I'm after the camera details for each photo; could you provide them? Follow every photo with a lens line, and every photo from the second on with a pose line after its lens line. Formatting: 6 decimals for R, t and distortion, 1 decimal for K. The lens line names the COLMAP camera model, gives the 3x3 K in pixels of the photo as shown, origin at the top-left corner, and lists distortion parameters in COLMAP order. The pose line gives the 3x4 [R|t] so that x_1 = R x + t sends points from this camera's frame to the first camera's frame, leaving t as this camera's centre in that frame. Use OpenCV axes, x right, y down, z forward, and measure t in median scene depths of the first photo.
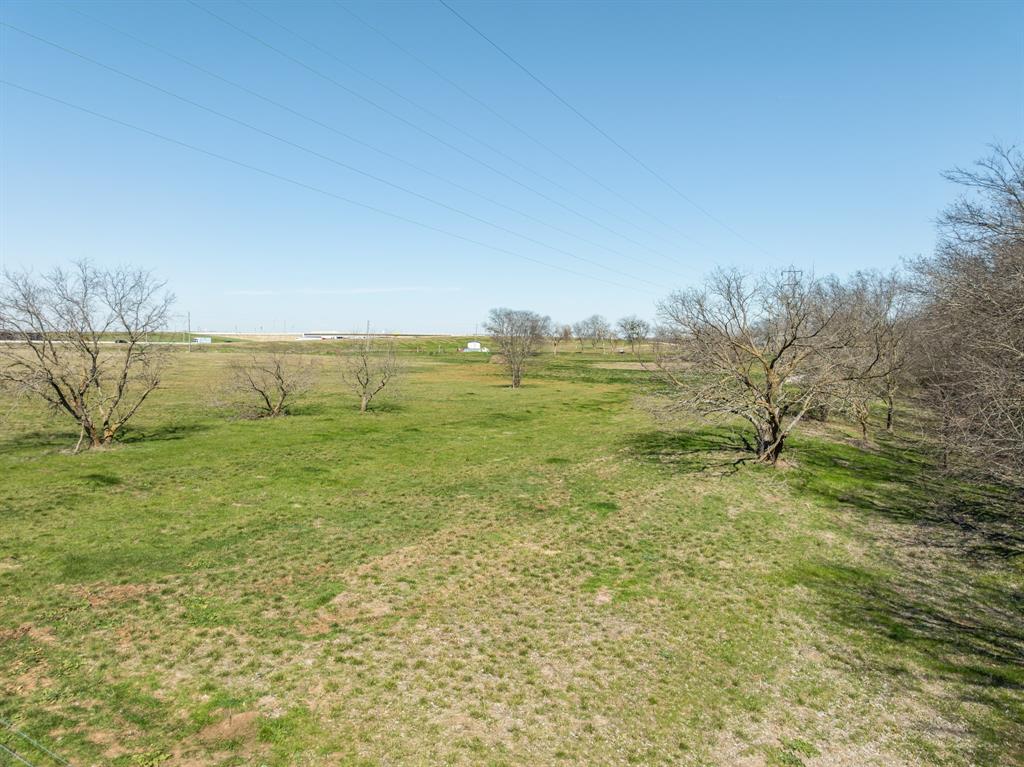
lens RADIAL K [[729.6, 0, 514.4], [0, 729.6, 389.8], [0, 0, 1]] dist [-0.032508, 0.020405]
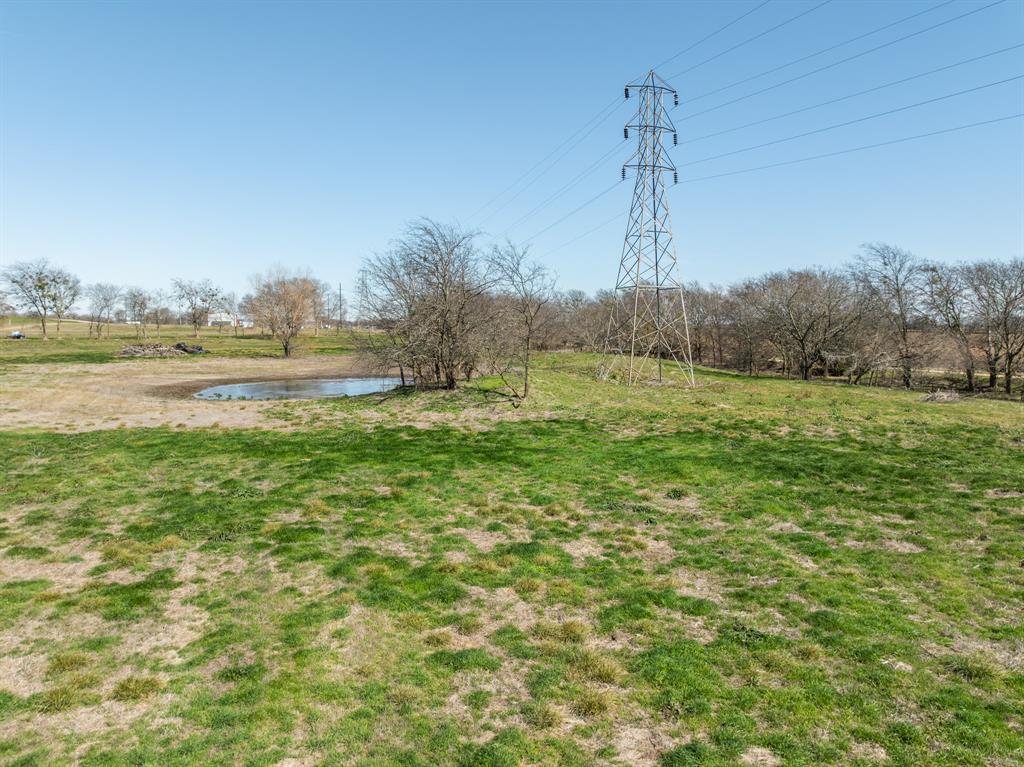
lens RADIAL K [[729.6, 0, 515.1], [0, 729.6, 389.3], [0, 0, 1]] dist [-0.032508, 0.020405]
pose [[0.720779, -0.065166, 0.690095, 0.727658], [0.046492, 0.997874, 0.045670, -0.319160], [-0.691604, -0.000834, 0.722276, 5.882576]]
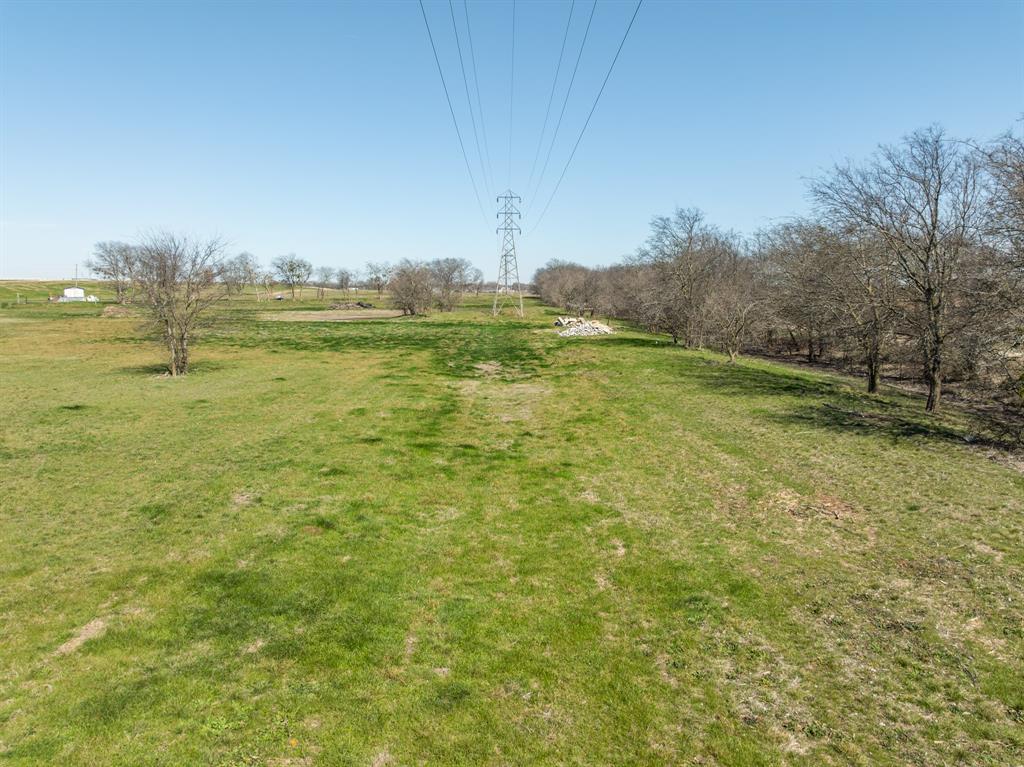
lens RADIAL K [[729.6, 0, 522.1], [0, 729.6, 383.9], [0, 0, 1]] dist [-0.032508, 0.020405]
pose [[0.879520, -0.069726, 0.470726, -0.098273], [0.038254, 0.996365, 0.076111, -0.093899], [-0.474321, -0.048934, 0.878991, 1.806838]]
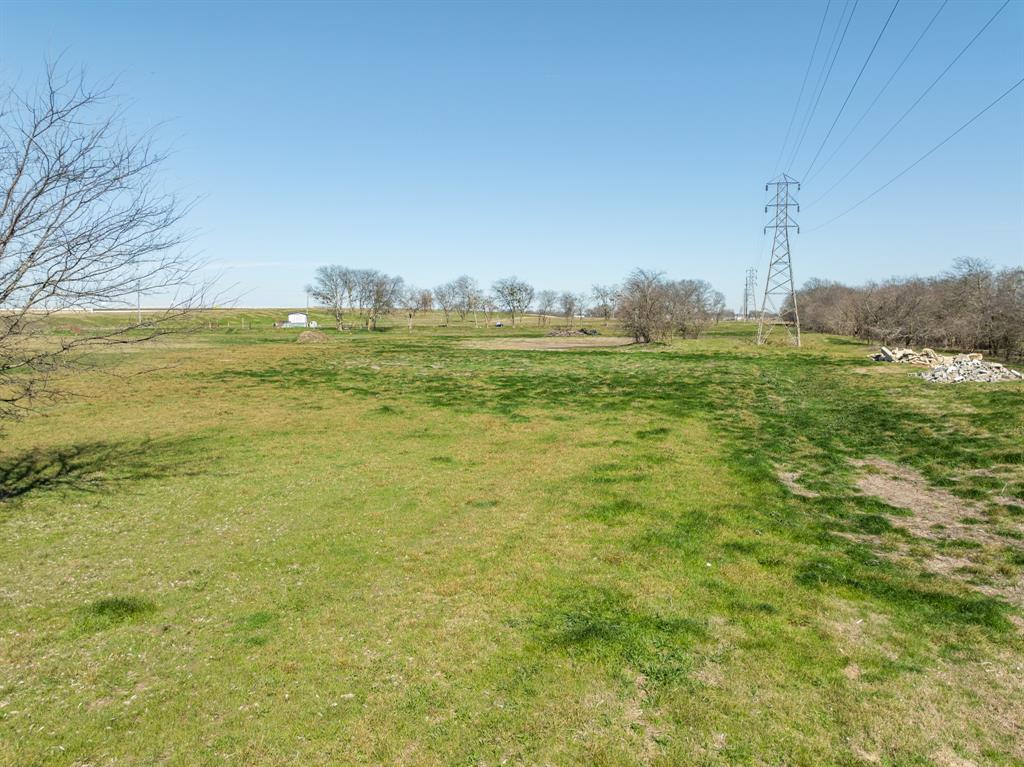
lens RADIAL K [[729.6, 0, 519.6], [0, 729.6, 381.8], [0, 0, 1]] dist [-0.032508, 0.020405]
pose [[0.982943, -0.028346, 0.181713, 0.364136], [0.024571, 0.999434, 0.022995, -0.119908], [-0.182262, -0.018138, 0.983083, 3.218884]]
